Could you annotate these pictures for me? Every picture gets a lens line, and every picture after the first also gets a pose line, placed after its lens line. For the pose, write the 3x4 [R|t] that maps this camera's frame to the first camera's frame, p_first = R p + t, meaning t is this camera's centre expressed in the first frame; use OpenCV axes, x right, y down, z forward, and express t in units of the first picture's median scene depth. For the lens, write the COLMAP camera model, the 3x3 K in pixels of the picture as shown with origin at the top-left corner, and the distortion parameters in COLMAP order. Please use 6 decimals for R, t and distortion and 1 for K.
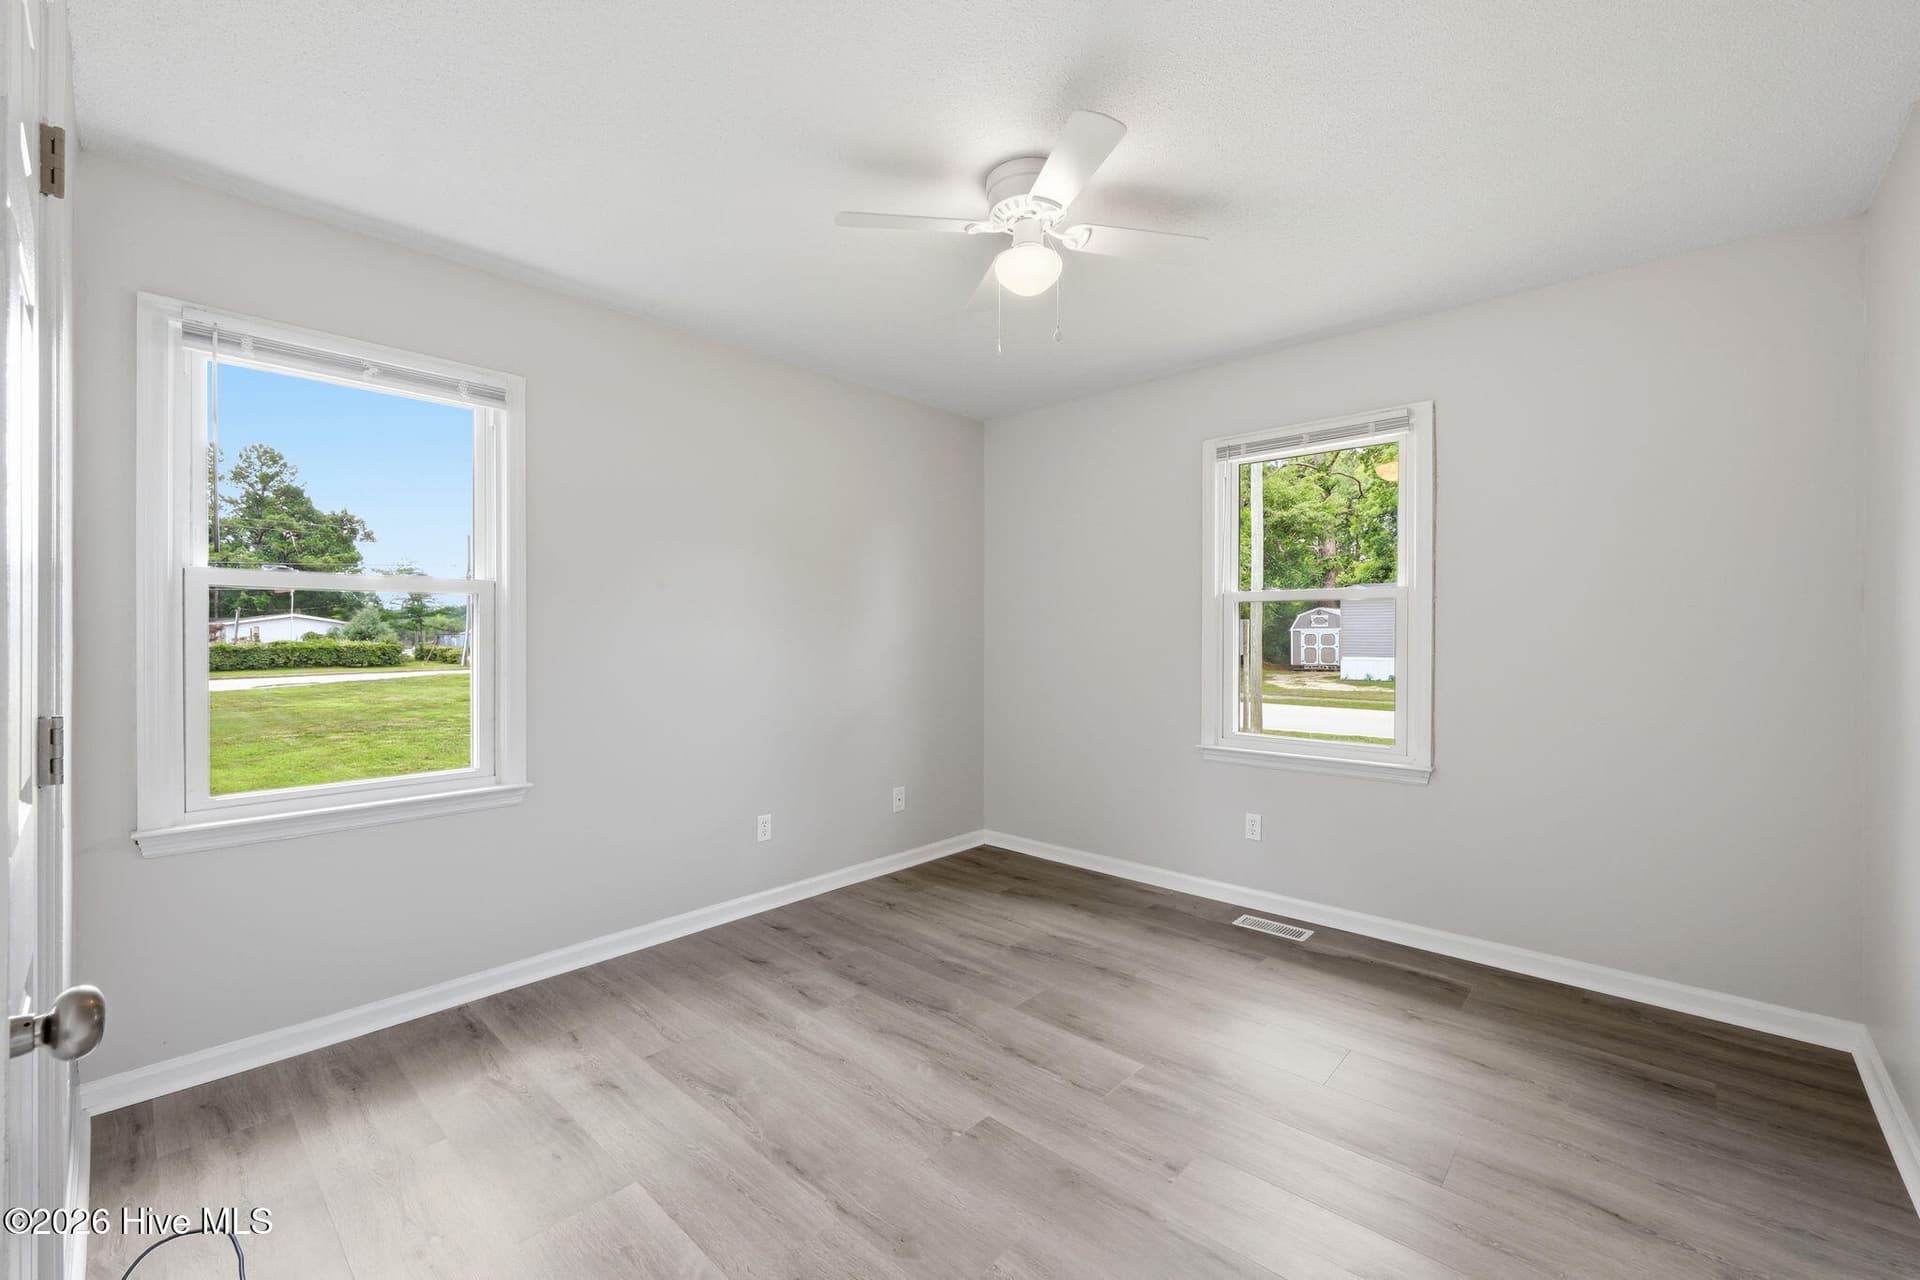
lens RADIAL K [[767.4, 0, 956.8], [0, 767.4, 641.3], [0, 0, 1]] dist [-0.005718, -0.000065]
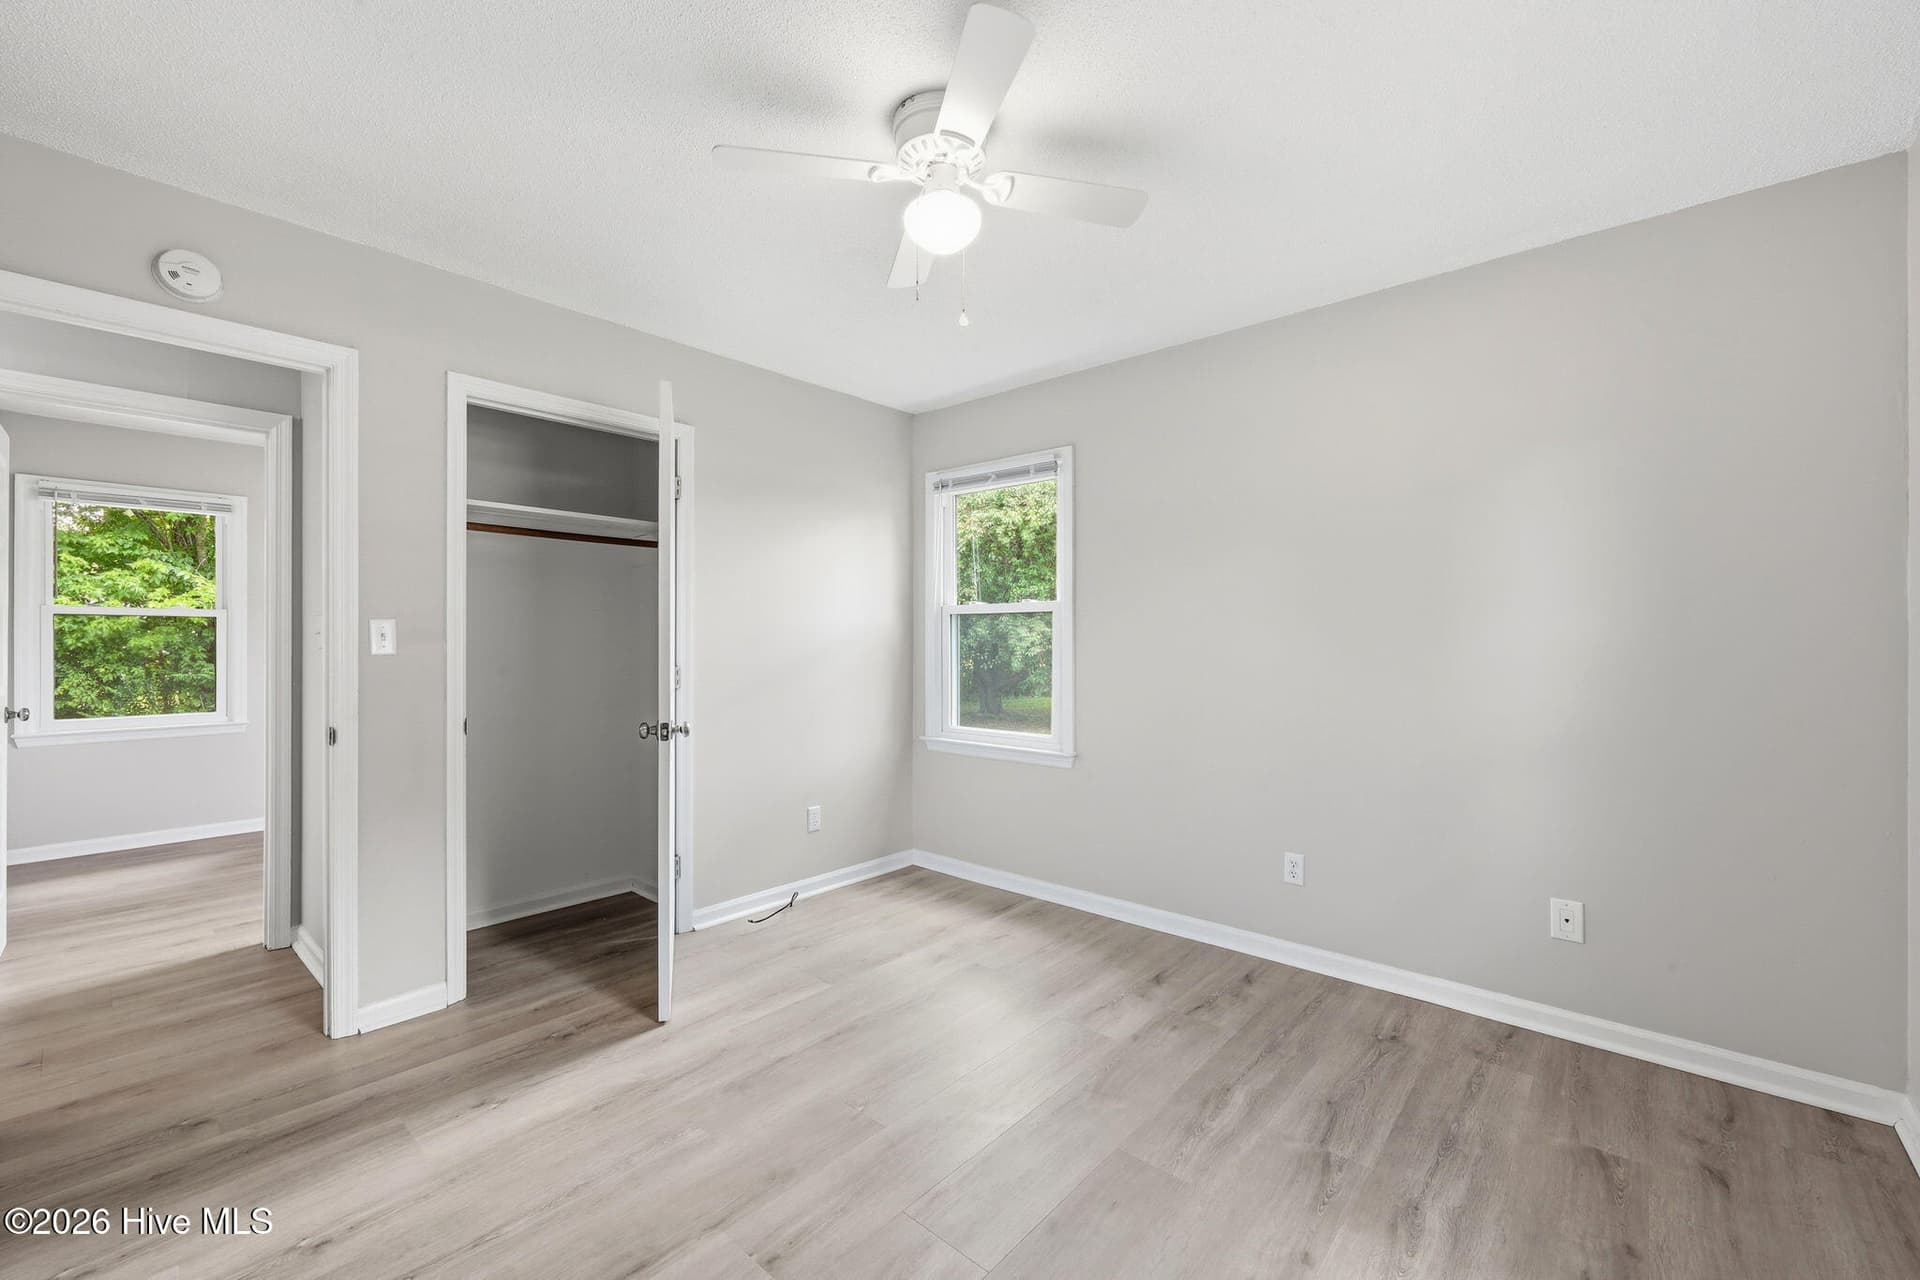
lens RADIAL K [[767.4, 0, 955.7], [0, 767.4, 625.4], [0, 0, 1]] dist [-0.005718, -0.000065]
pose [[0.041710, -0.011707, -0.999061, 0.743782], [-0.008973, 0.999887, -0.012092, -0.017520], [0.999089, 0.009469, 0.041600, 0.737656]]
